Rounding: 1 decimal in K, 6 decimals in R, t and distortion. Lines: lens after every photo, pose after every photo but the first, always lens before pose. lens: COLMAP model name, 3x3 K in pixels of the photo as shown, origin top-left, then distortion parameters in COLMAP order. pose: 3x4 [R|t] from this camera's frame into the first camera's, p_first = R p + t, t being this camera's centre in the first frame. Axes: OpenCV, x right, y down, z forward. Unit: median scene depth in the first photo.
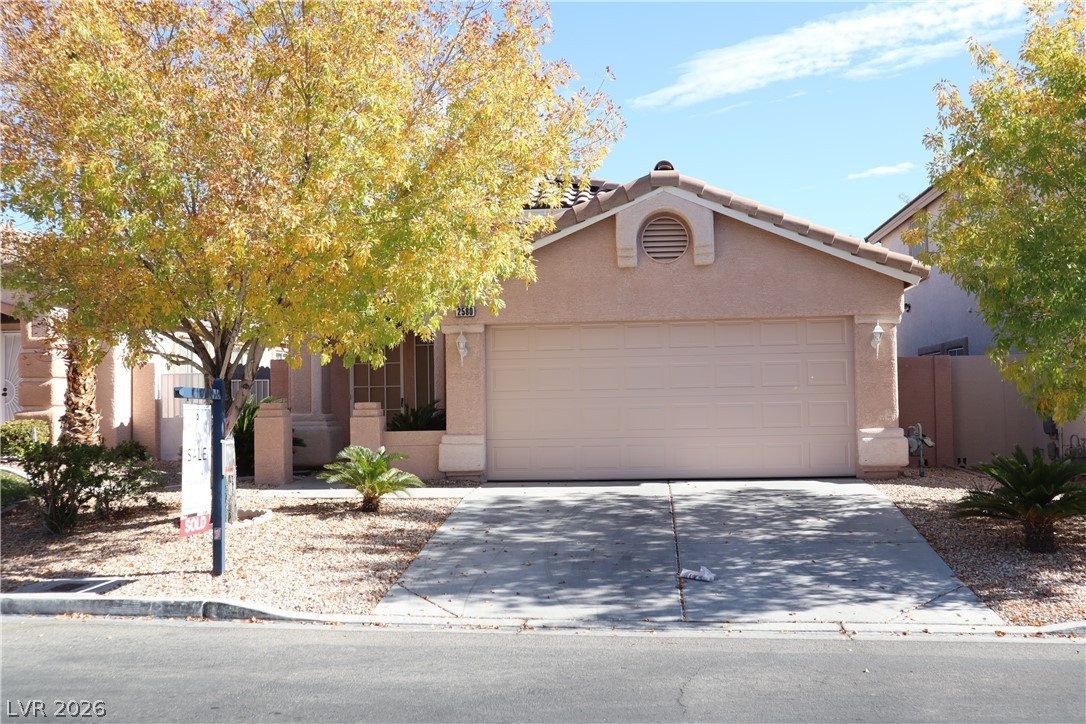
lens RADIAL K [[1134.7, 0, 543.0], [0, 1134.7, 362.0], [0, 0, 1]] dist [-0.017100, 0.095928]
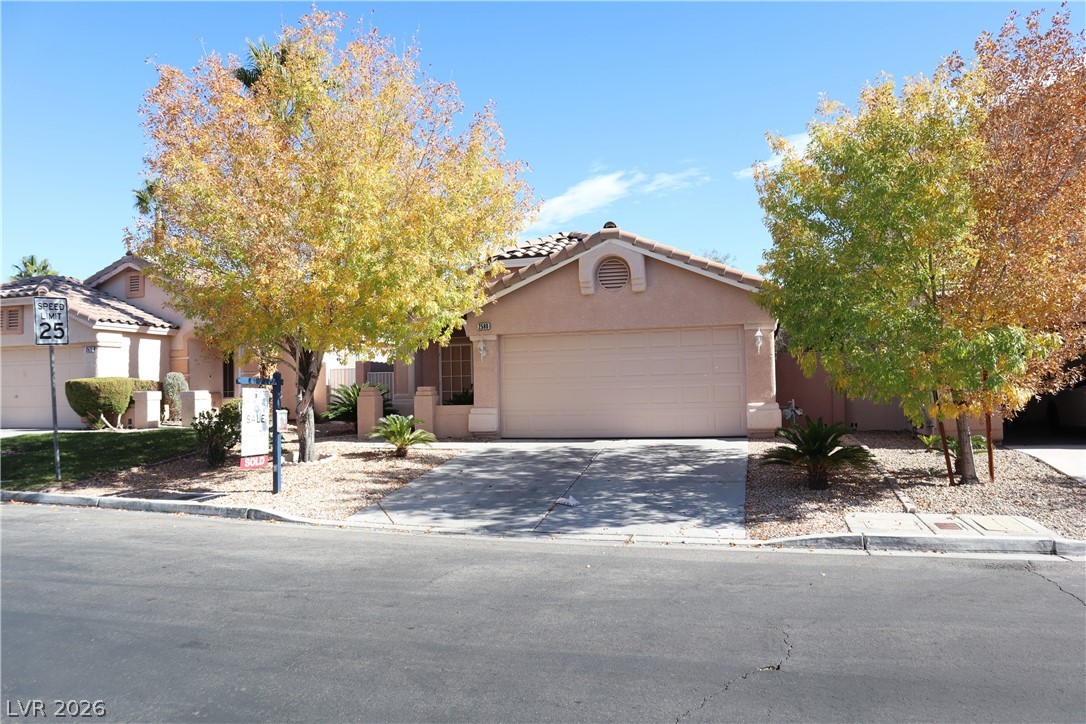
lens RADIAL K [[772.0, 0, 543.0], [0, 772.0, 362.0], [0, 0, 1]] dist [-0.122937, 0.085640]
pose [[0.983718, -0.010203, -0.179431, 0.253192], [0.011055, 0.999932, 0.003747, 0.000170], [0.179380, -0.005670, 0.983763, 0.002901]]
